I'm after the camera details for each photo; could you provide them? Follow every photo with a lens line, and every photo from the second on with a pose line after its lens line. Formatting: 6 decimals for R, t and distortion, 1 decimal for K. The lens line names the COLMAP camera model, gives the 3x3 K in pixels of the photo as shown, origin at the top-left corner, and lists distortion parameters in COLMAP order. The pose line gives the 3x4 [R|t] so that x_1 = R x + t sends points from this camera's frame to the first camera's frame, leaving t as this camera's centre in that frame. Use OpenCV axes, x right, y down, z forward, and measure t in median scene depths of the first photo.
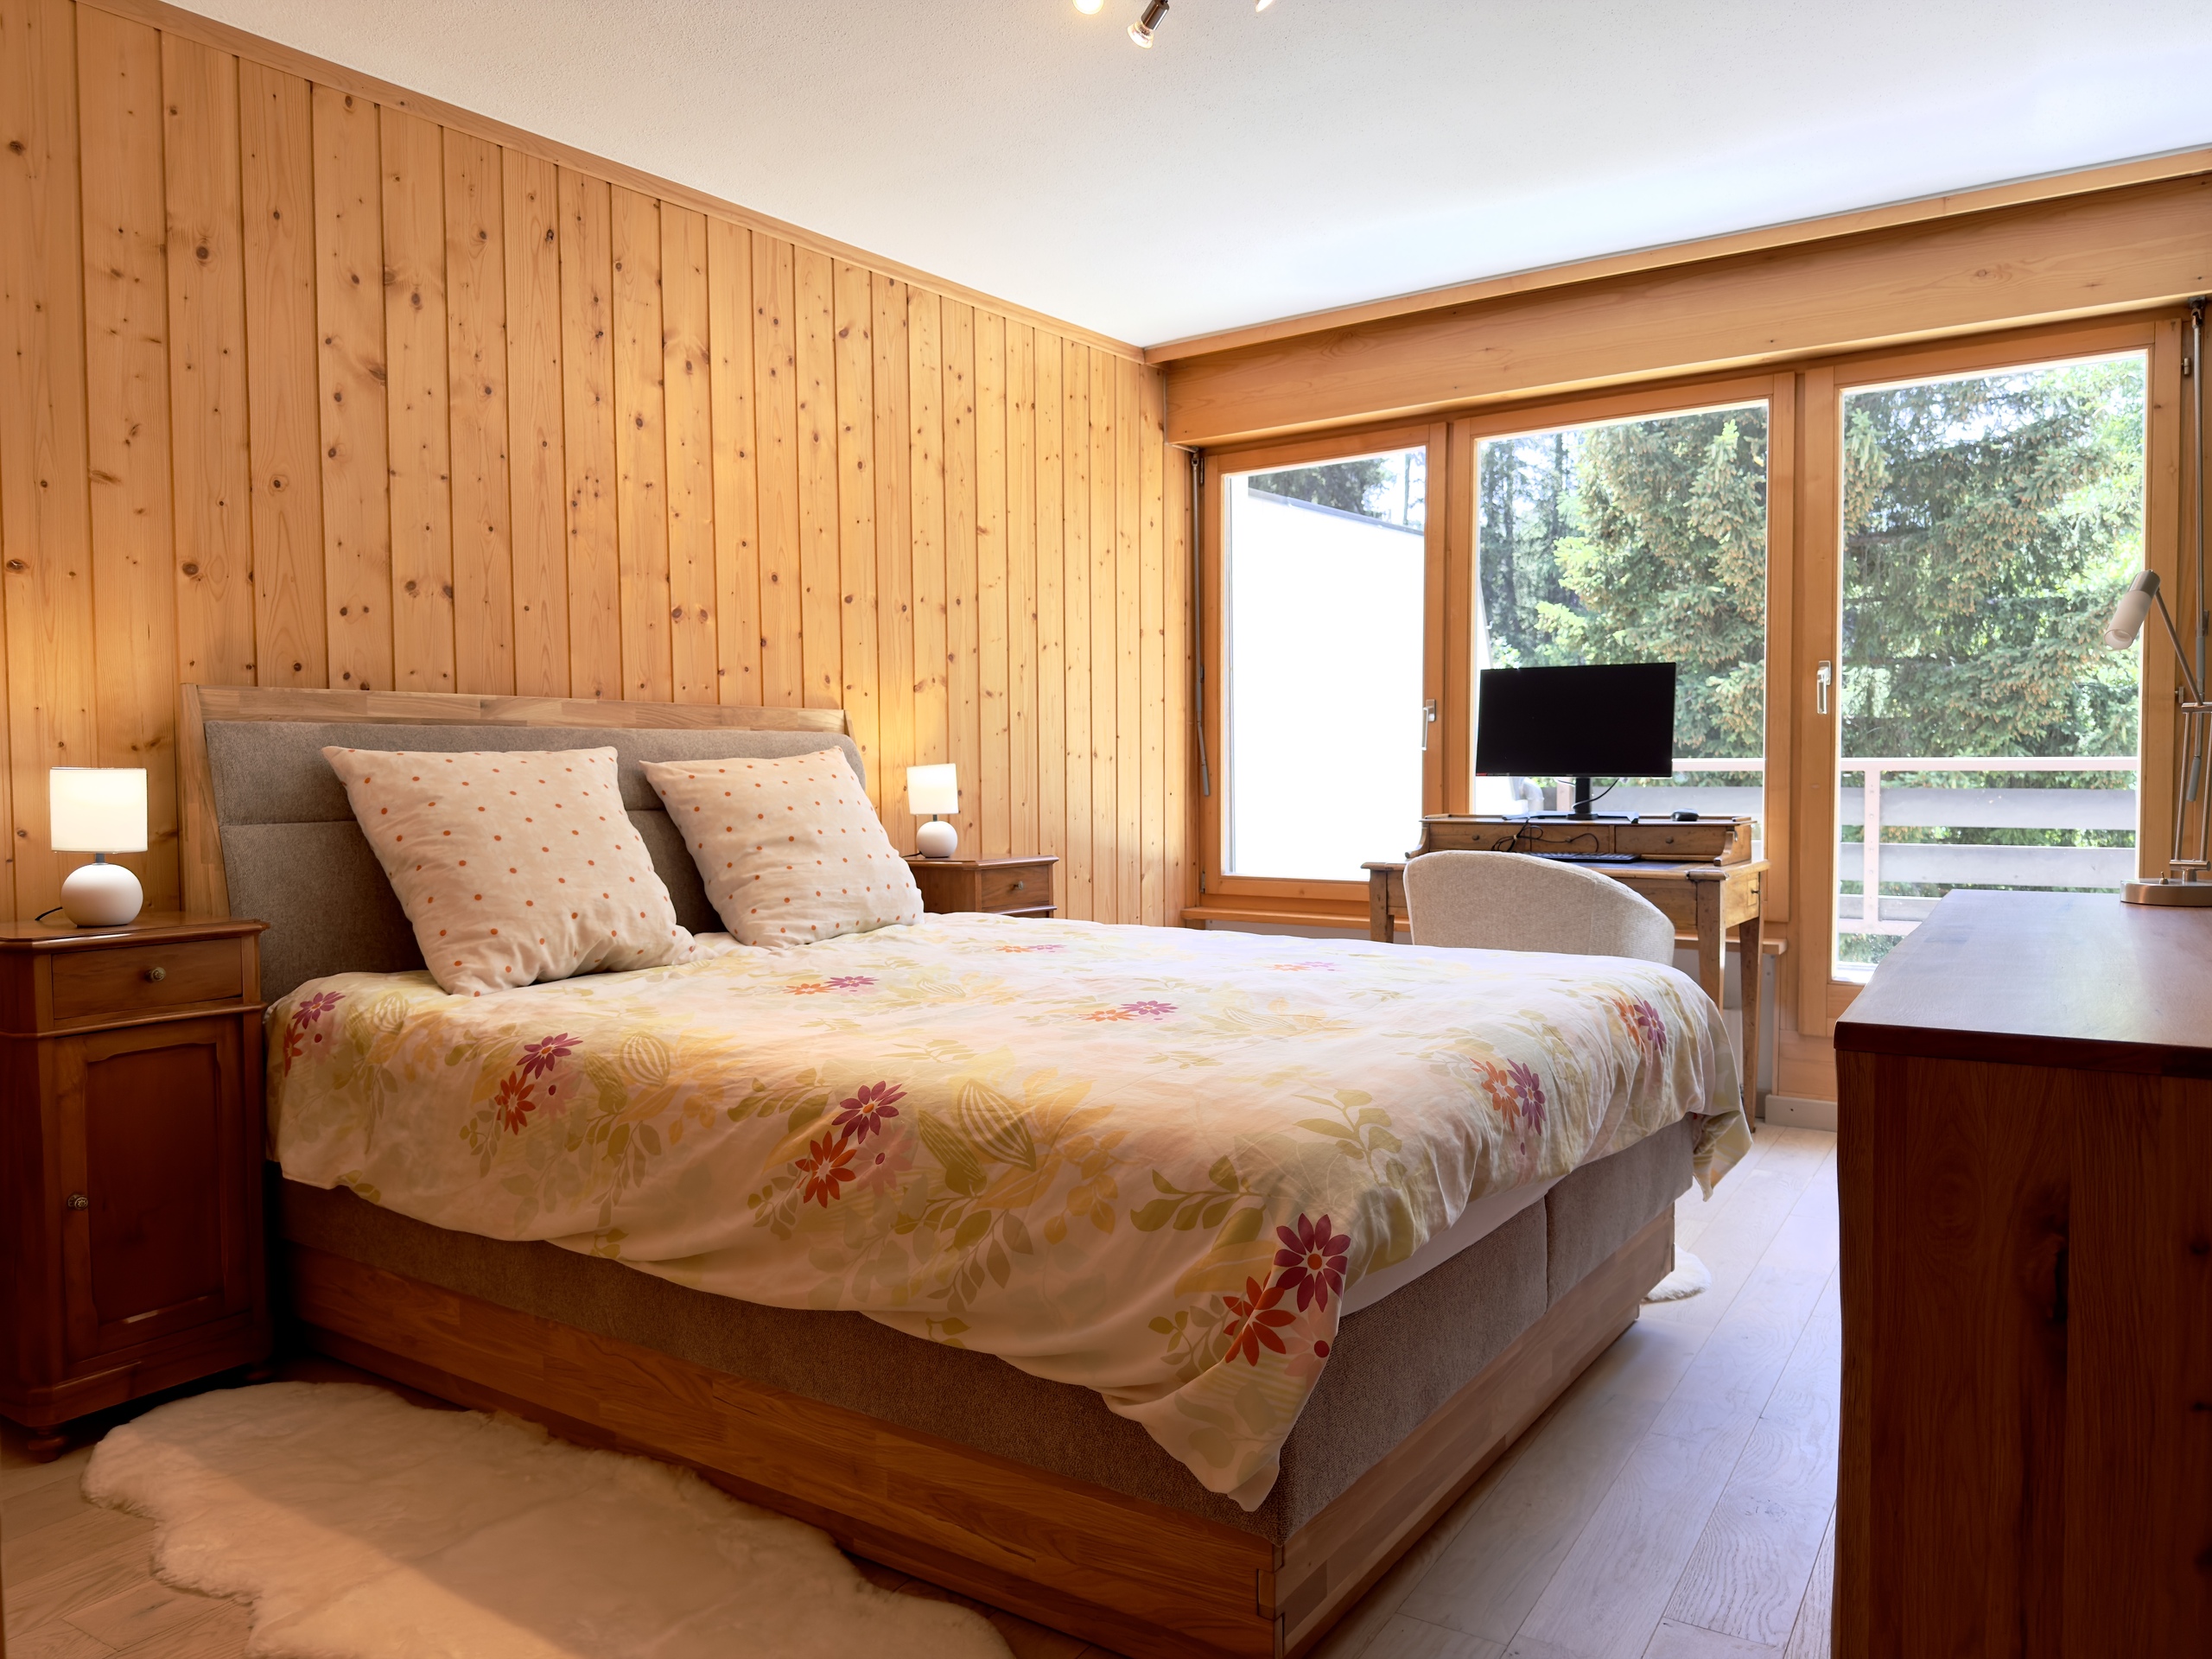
lens RADIAL K [[1554.7, 0, 1108.7], [0, 1554.7, 819.8], [0, 0, 1]] dist [0.054863, -0.068307]
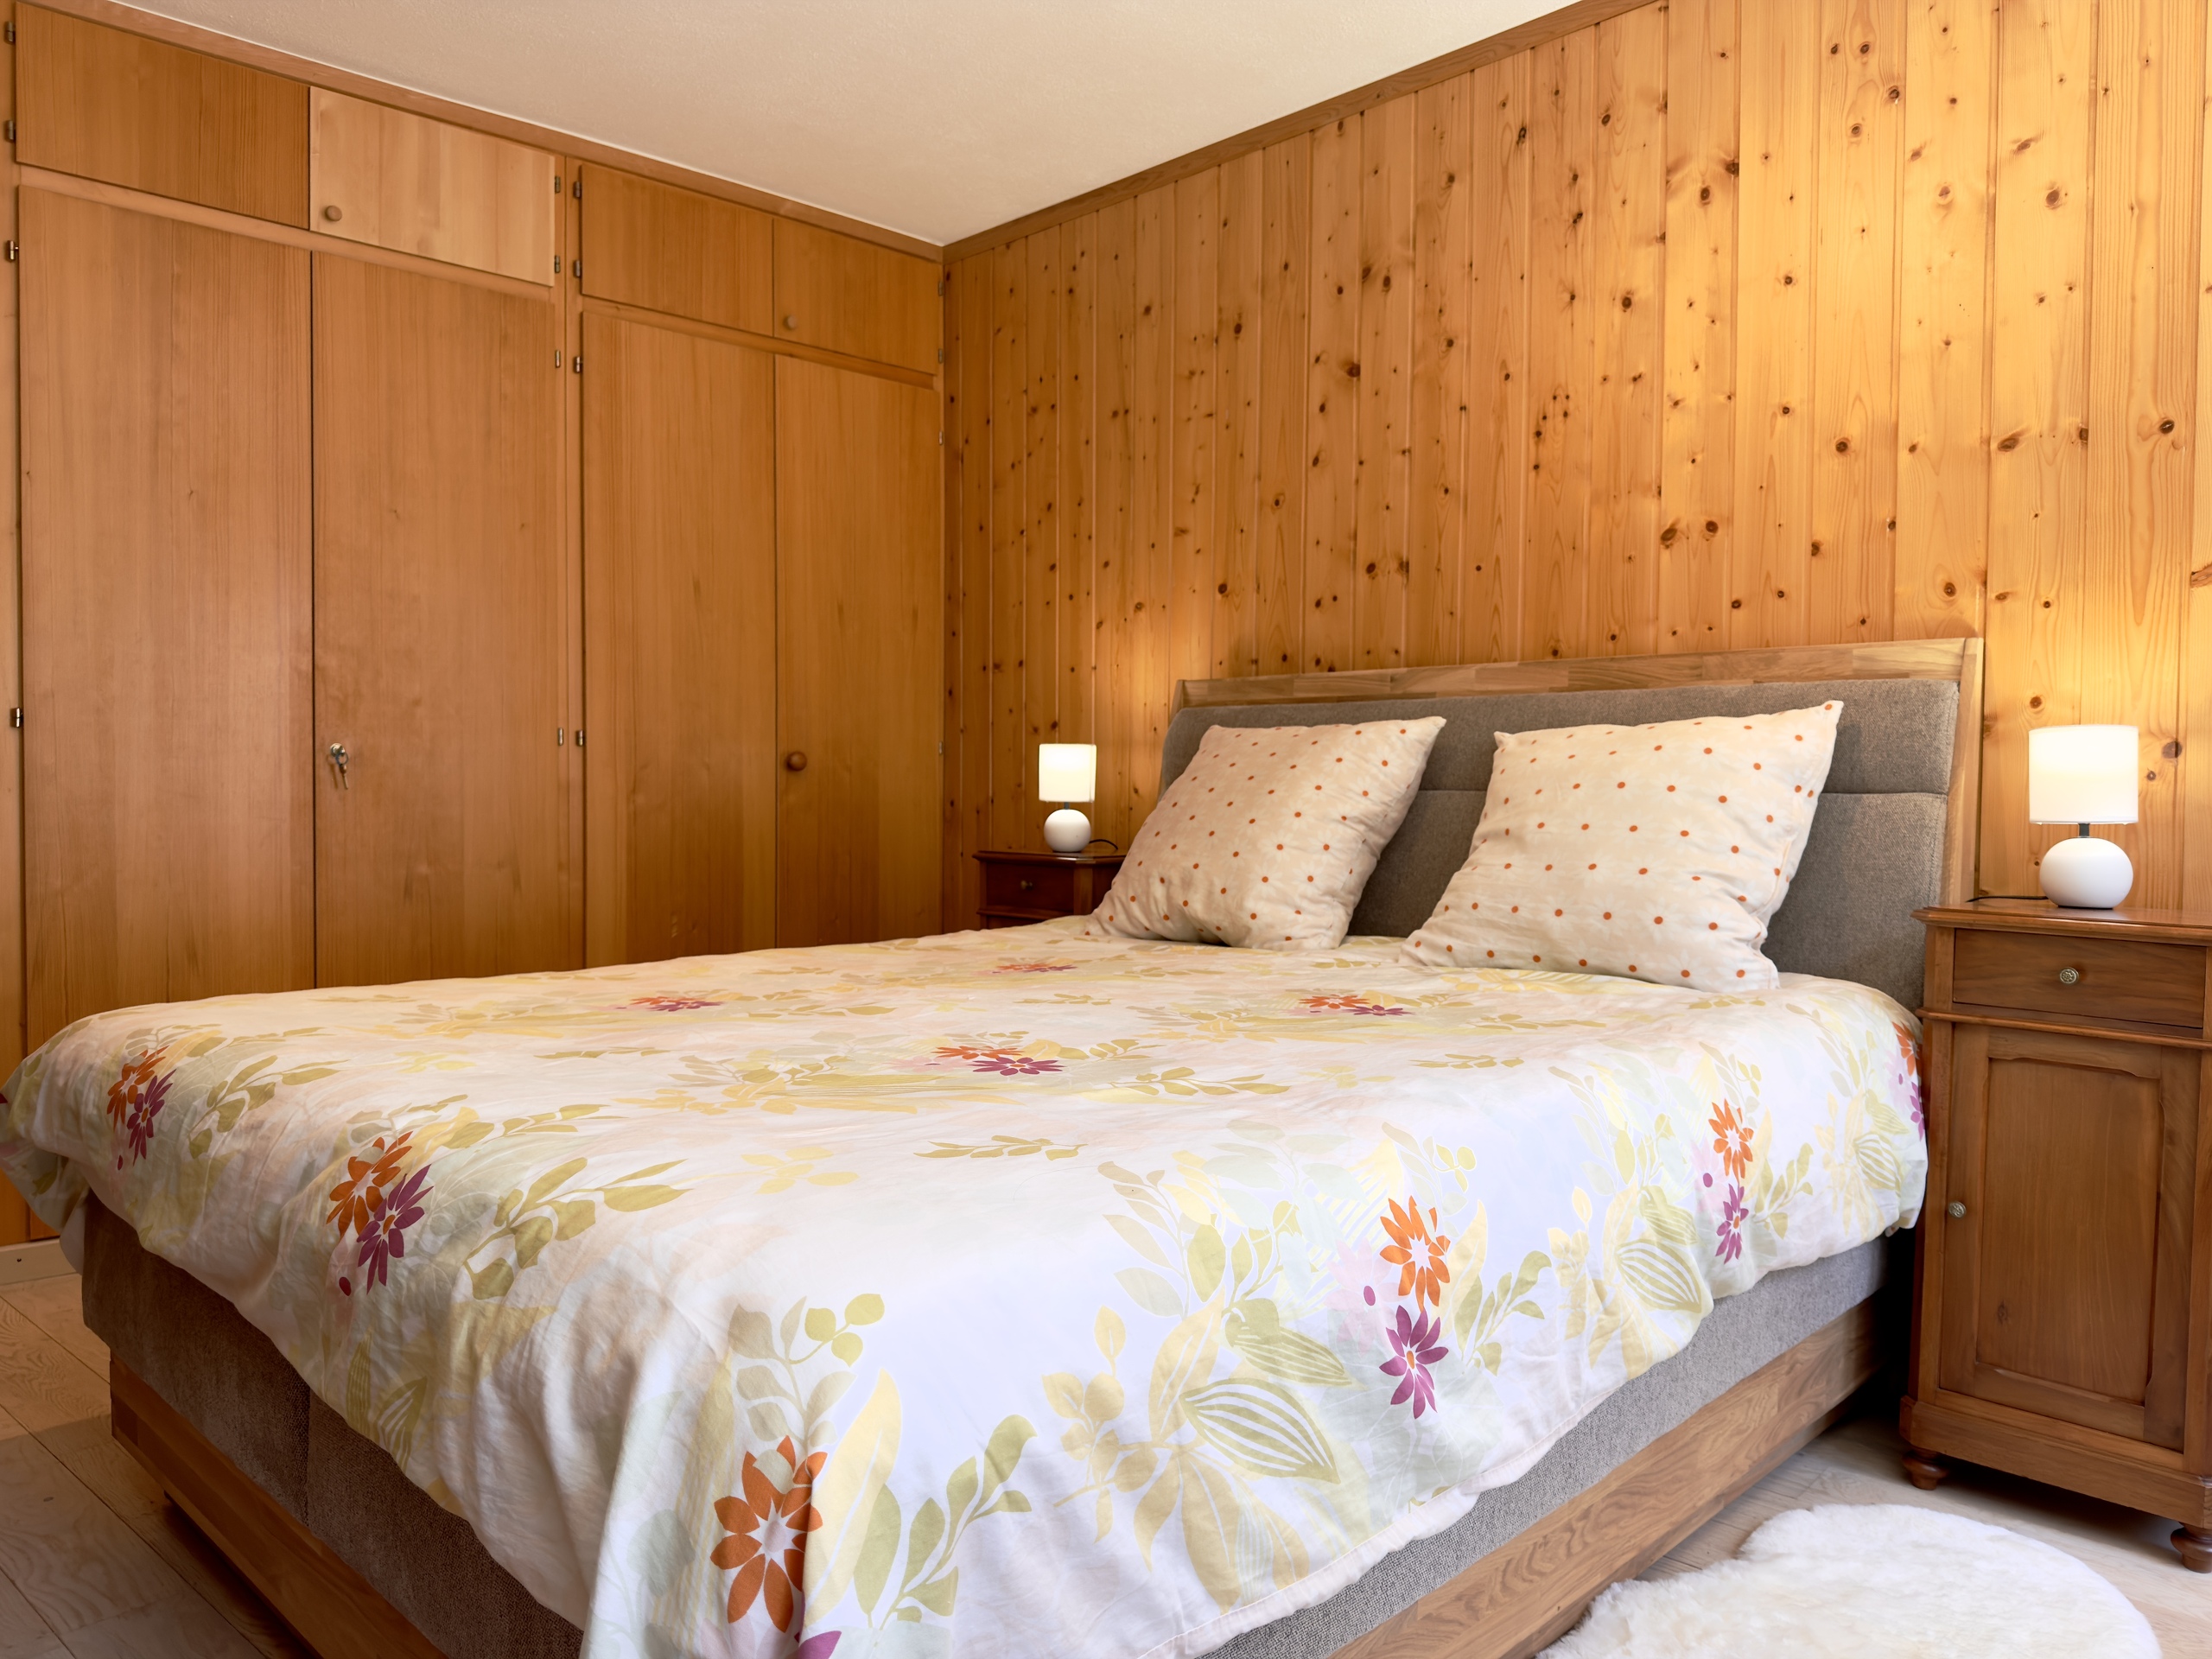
lens RADIAL K [[1554.7, 0, 1106.0], [0, 1554.7, 843.3], [0, 0, 1]] dist [0.054863, -0.068307]
pose [[-0.169655, 0.048606, -0.984304, 0.601390], [-0.038138, 0.997711, 0.055842, -0.017856], [0.984765, 0.047013, -0.167413, 0.994037]]
